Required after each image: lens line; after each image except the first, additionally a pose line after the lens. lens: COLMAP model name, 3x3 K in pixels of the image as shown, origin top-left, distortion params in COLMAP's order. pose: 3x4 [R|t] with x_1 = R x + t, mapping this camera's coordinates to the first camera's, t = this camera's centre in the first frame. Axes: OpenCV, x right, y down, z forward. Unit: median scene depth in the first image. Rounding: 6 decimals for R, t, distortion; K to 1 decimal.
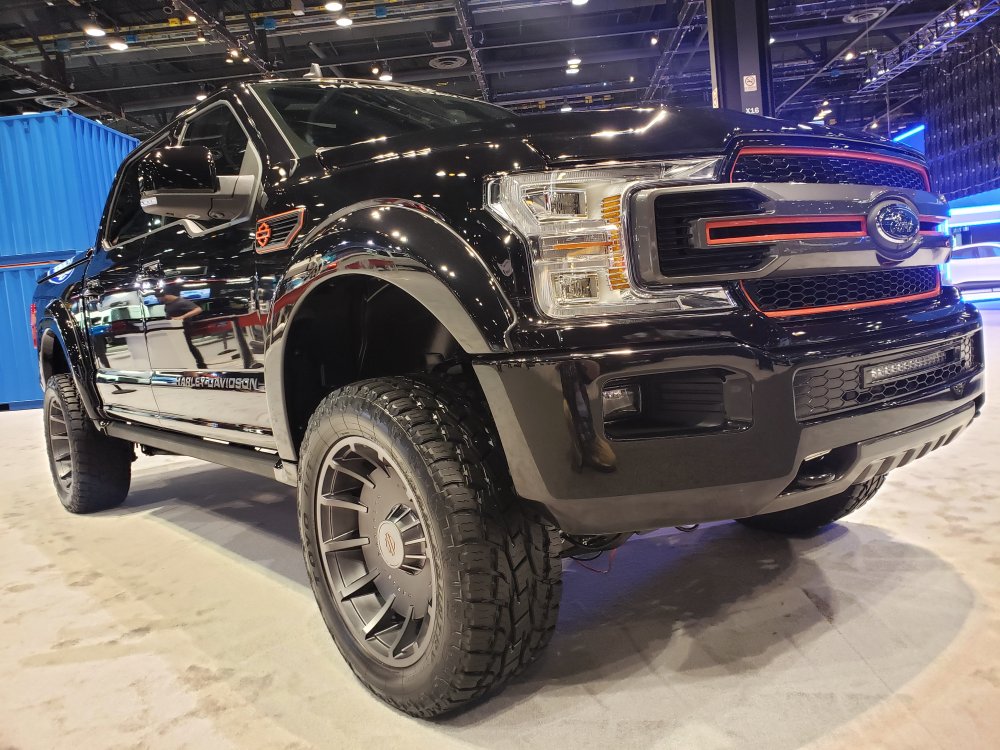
lens RADIAL K [[767.4, 0, 499.9], [0, 767.4, 360.2], [0, 0, 1]] dist [-0.005831, 0.037309]
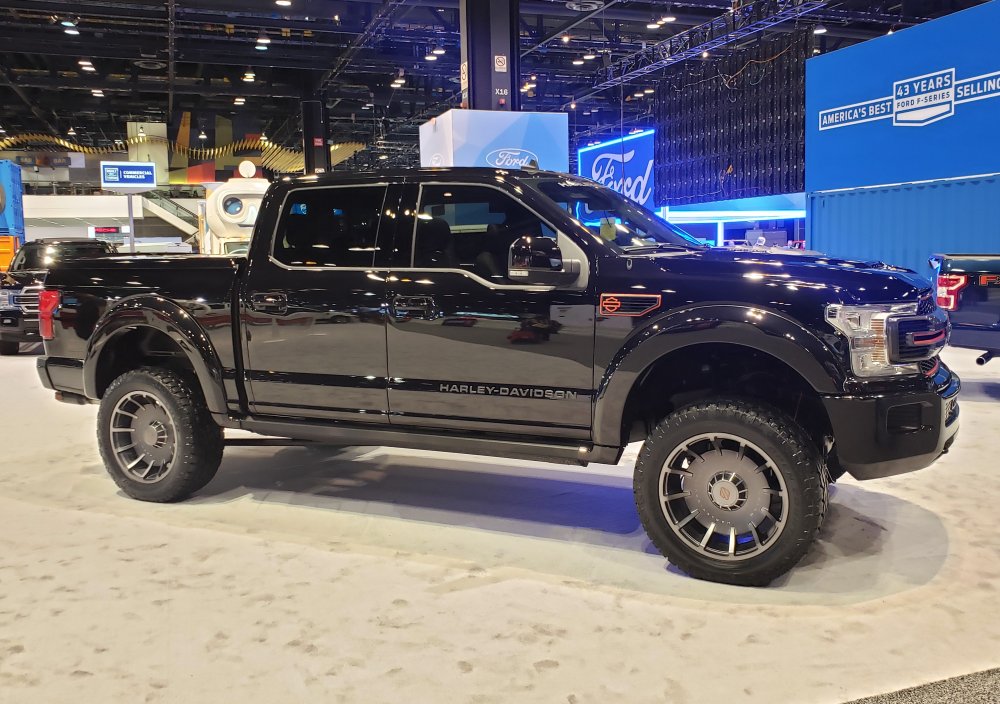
lens RADIAL K [[867.4, 0, 500.0], [0, 867.4, 352.0], [0, 0, 1]] dist [0.000607, -0.006739]
pose [[0.923378, 0.029696, 0.382741, -1.123919], [-0.038540, 0.999137, 0.015458, -0.080028], [-0.381952, -0.029024, 0.923726, -0.514794]]
